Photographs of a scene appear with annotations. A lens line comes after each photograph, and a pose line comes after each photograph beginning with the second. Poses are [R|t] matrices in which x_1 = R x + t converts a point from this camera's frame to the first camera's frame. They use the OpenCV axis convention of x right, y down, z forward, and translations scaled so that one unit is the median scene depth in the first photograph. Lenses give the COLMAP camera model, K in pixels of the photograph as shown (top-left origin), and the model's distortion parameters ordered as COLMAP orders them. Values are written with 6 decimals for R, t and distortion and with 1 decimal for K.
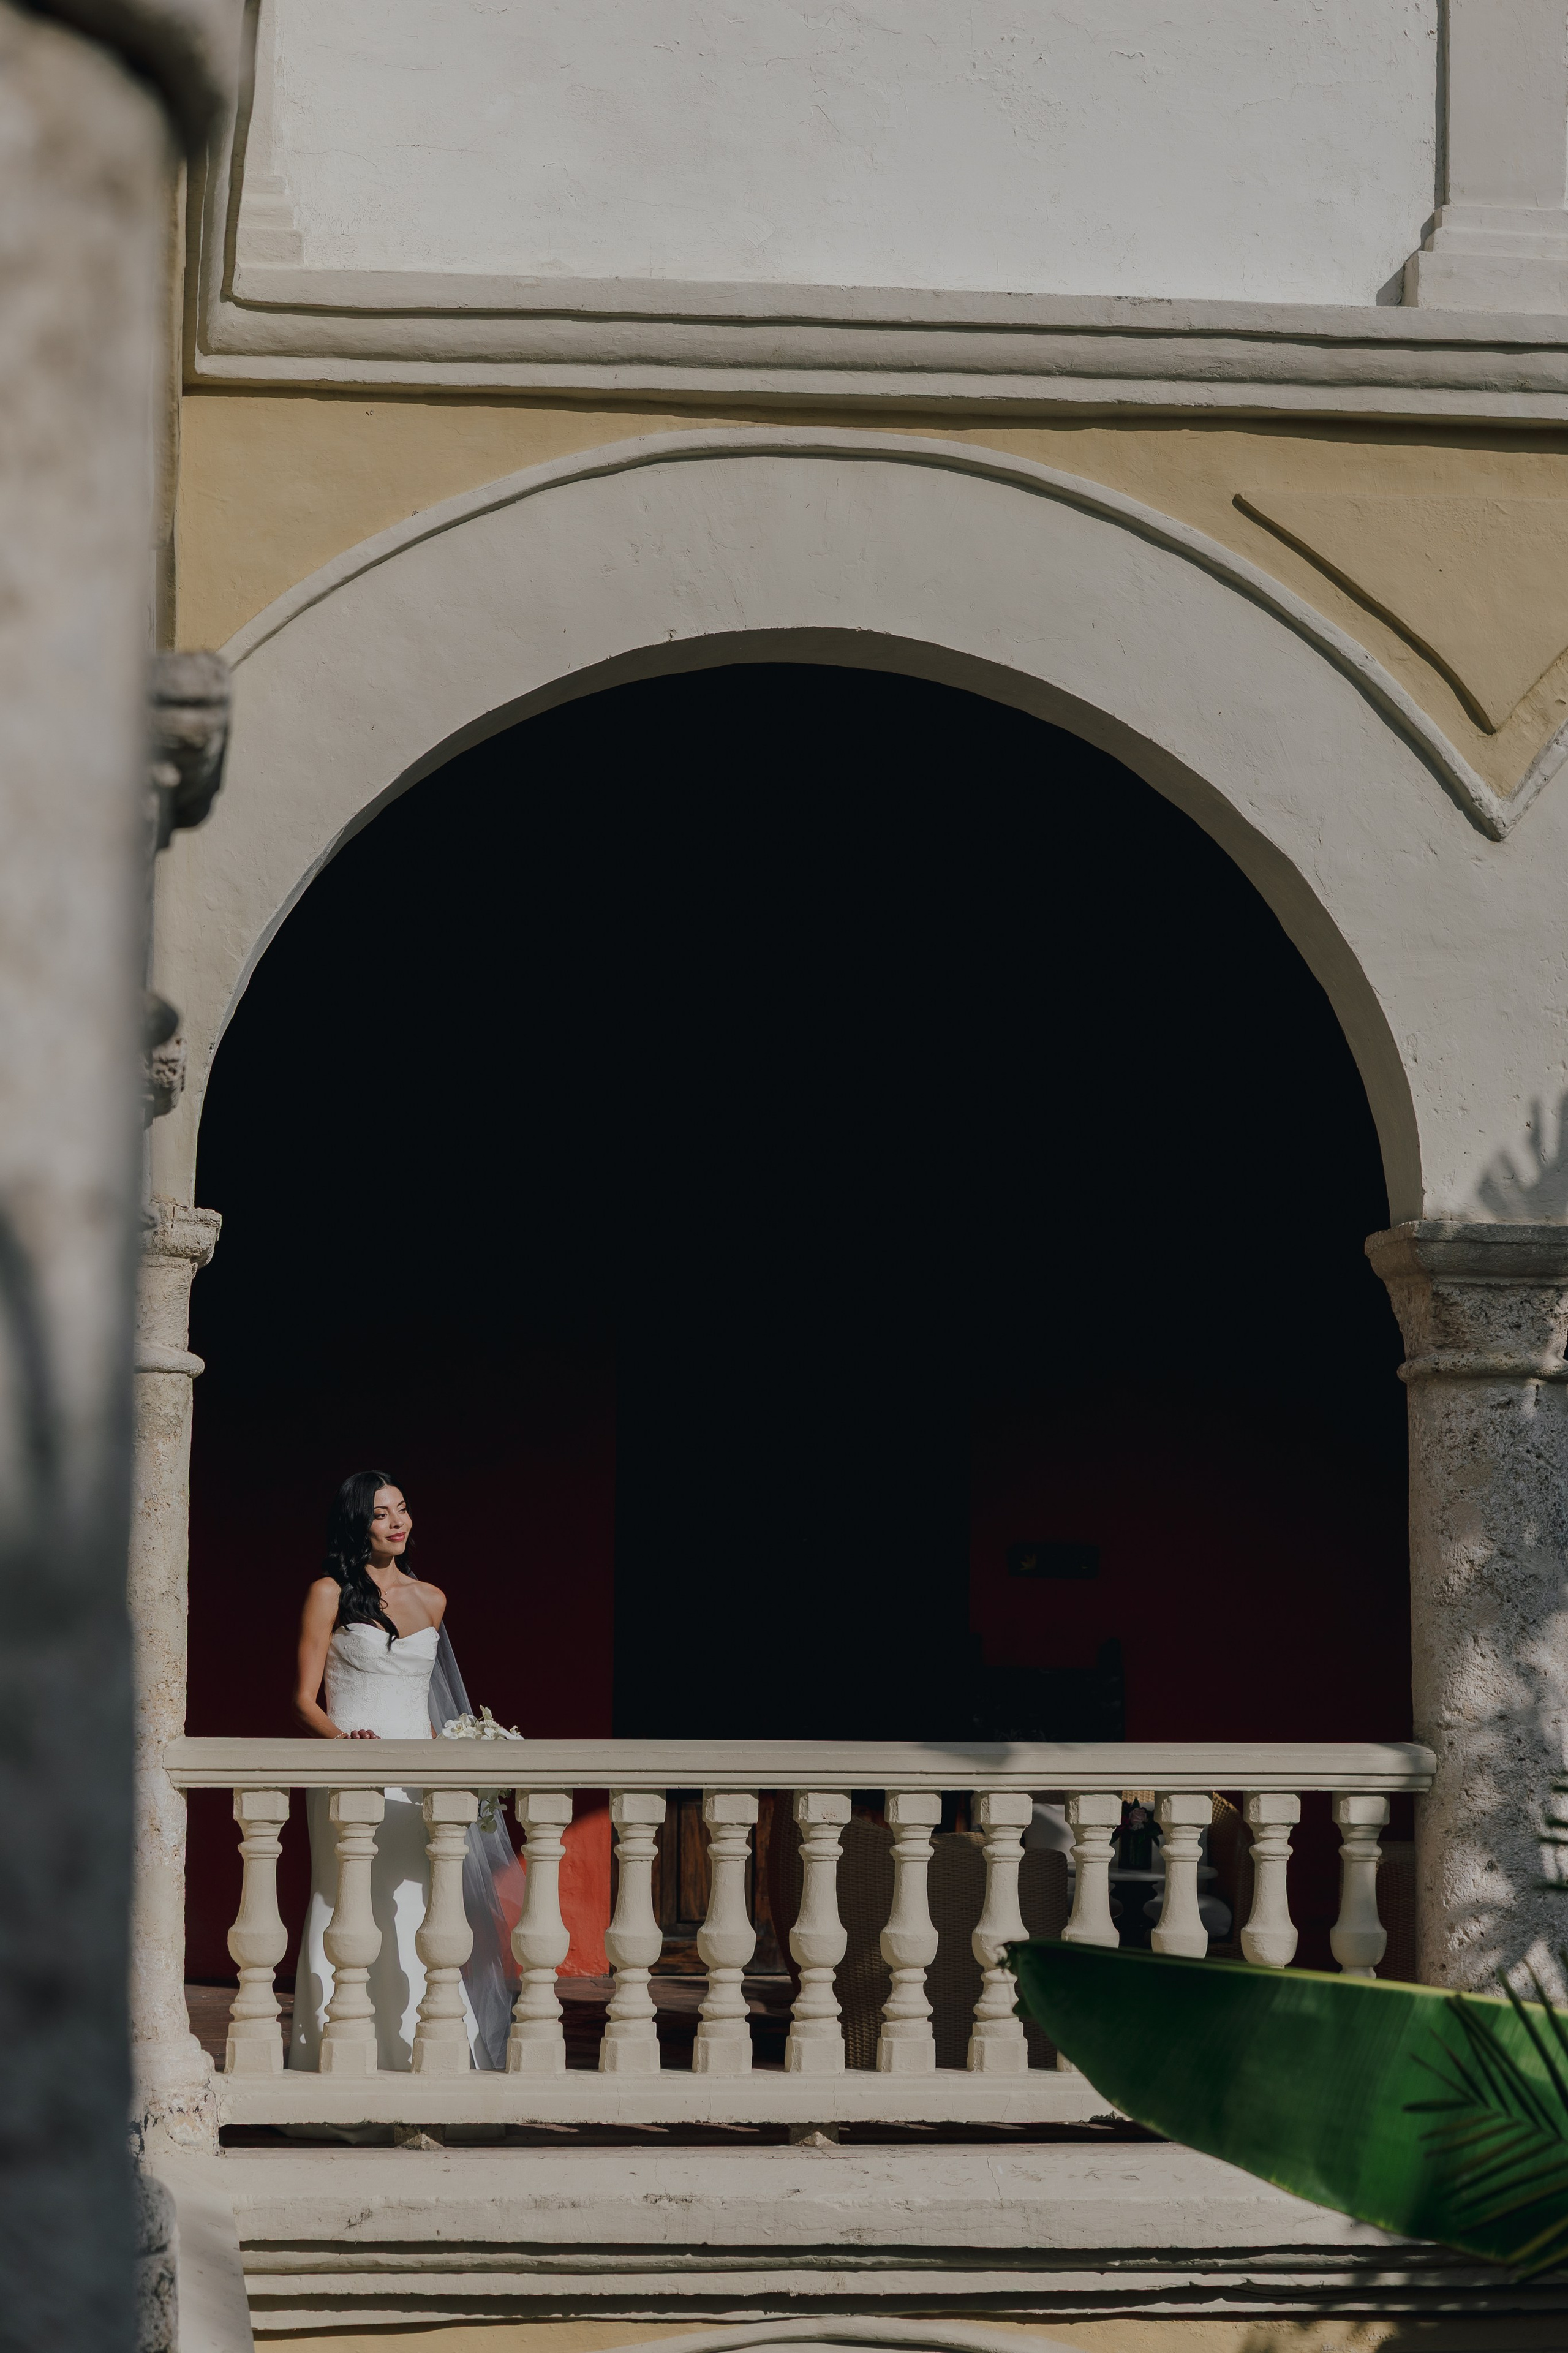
lens RADIAL K [[4210.2, 0, 775.4], [0, 4210.2, 1086.9], [0, 0, 1]] dist [0.008627, 0.000000]
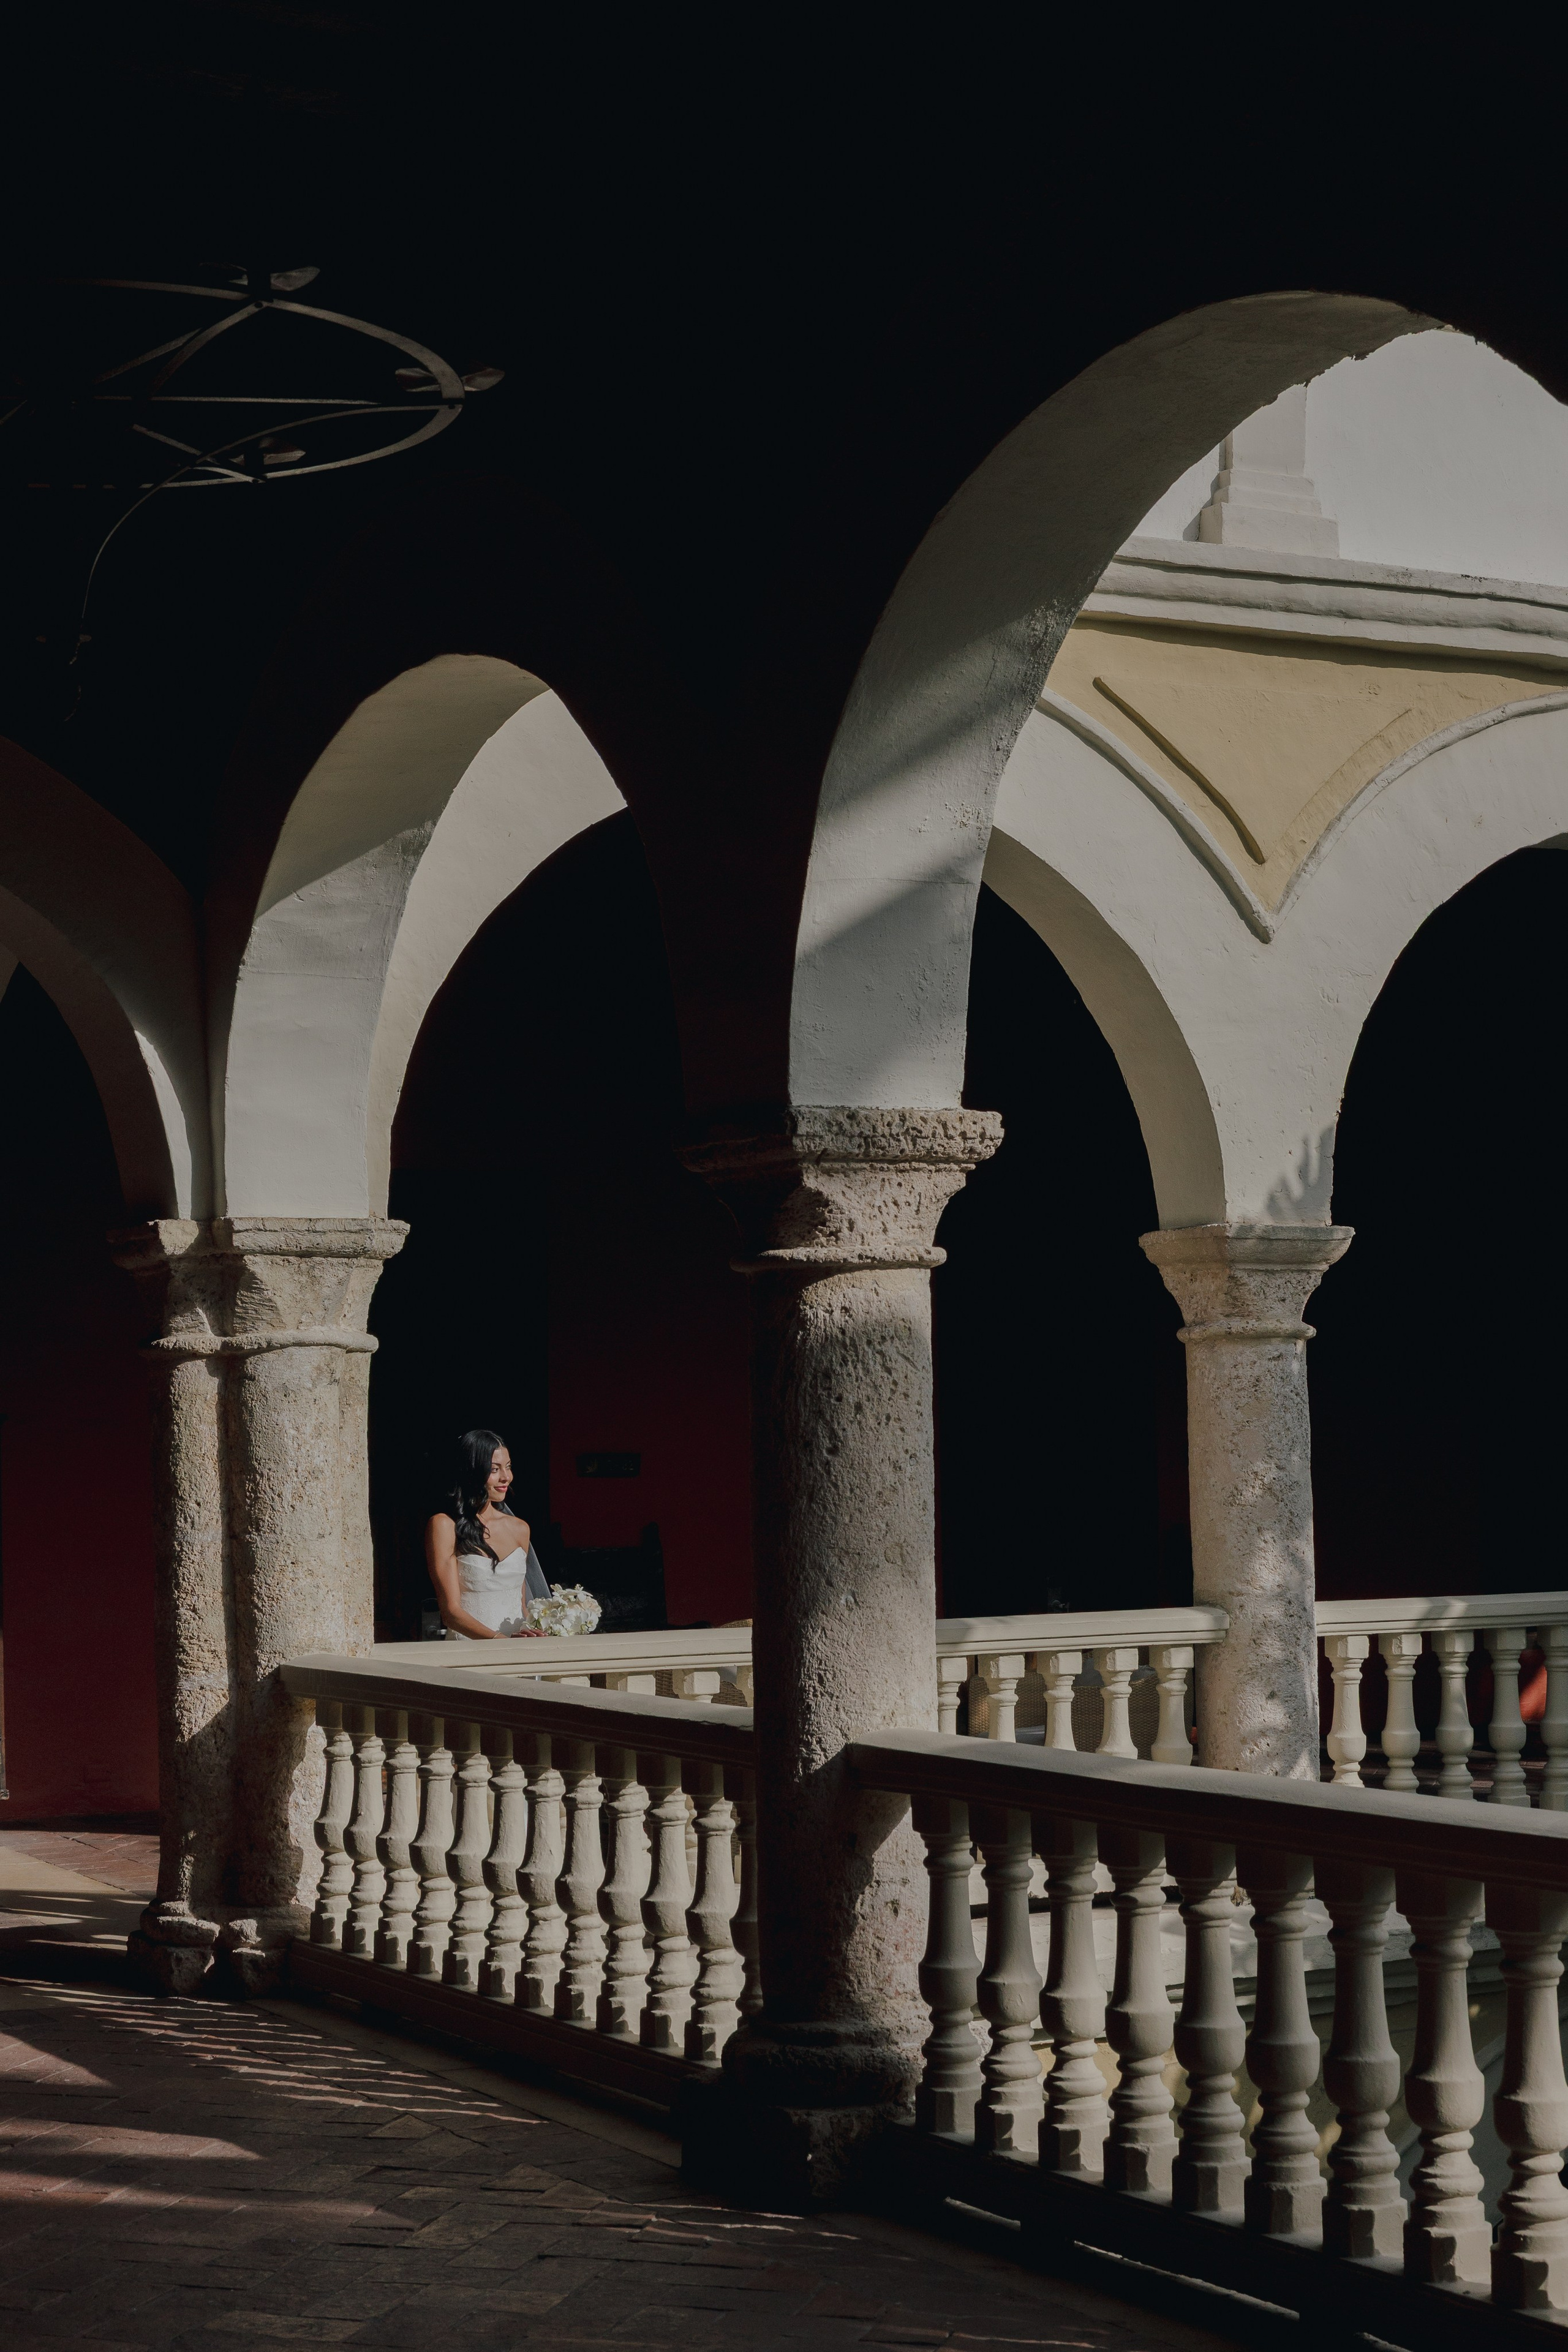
lens RADIAL K [[3920.9, 0, 775.2], [0, 3920.9, 1177.1], [0, 0, 1]] dist [0.016762, 0.000000]
pose [[0.918792, -0.000768, 0.394741, -0.477749], [-0.011975, 0.999484, 0.029817, -0.018978], [-0.394560, -0.032123, 0.918309, -0.102188]]
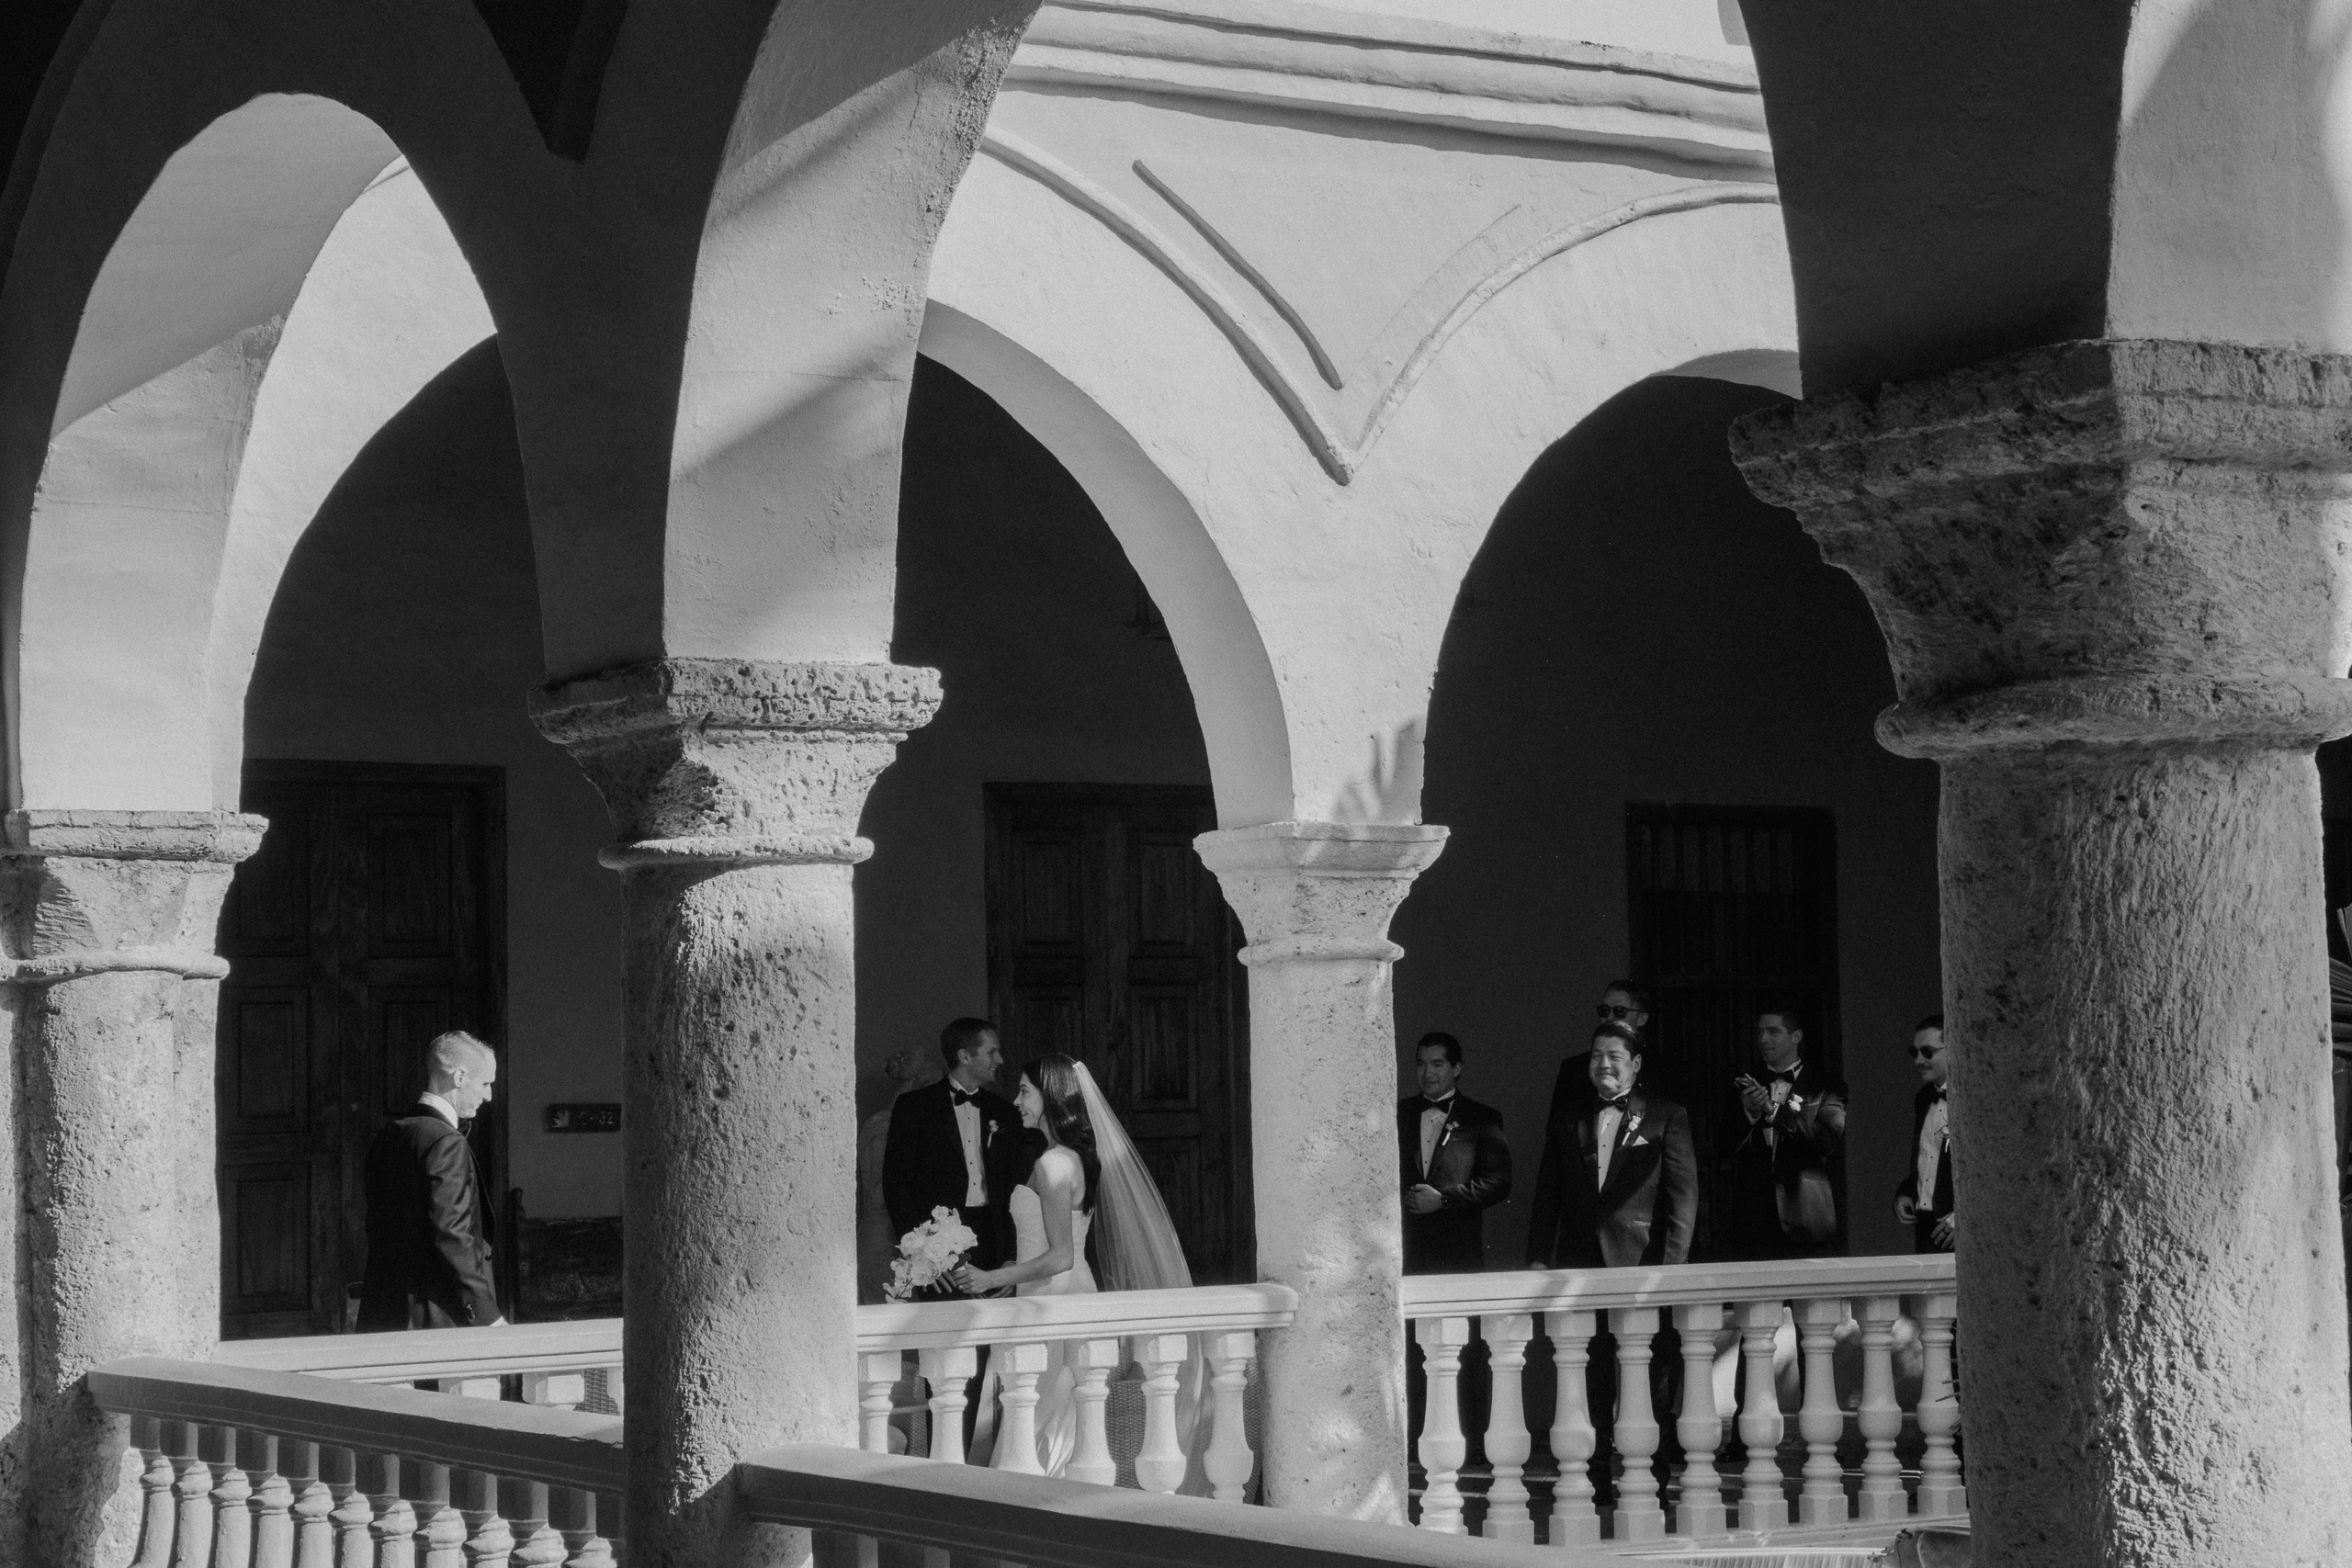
lens RADIAL K [[4447.0, 0, 1193.9], [0, 4447.0, 798.4], [0, 0, 1]] dist [0.231402, 0.000000]
pose [[0.892227, -0.000691, 0.451587, -0.407738], [-0.014426, 0.999445, 0.030031, -0.009770], [-0.451357, -0.033309, 0.891722, -0.050420]]
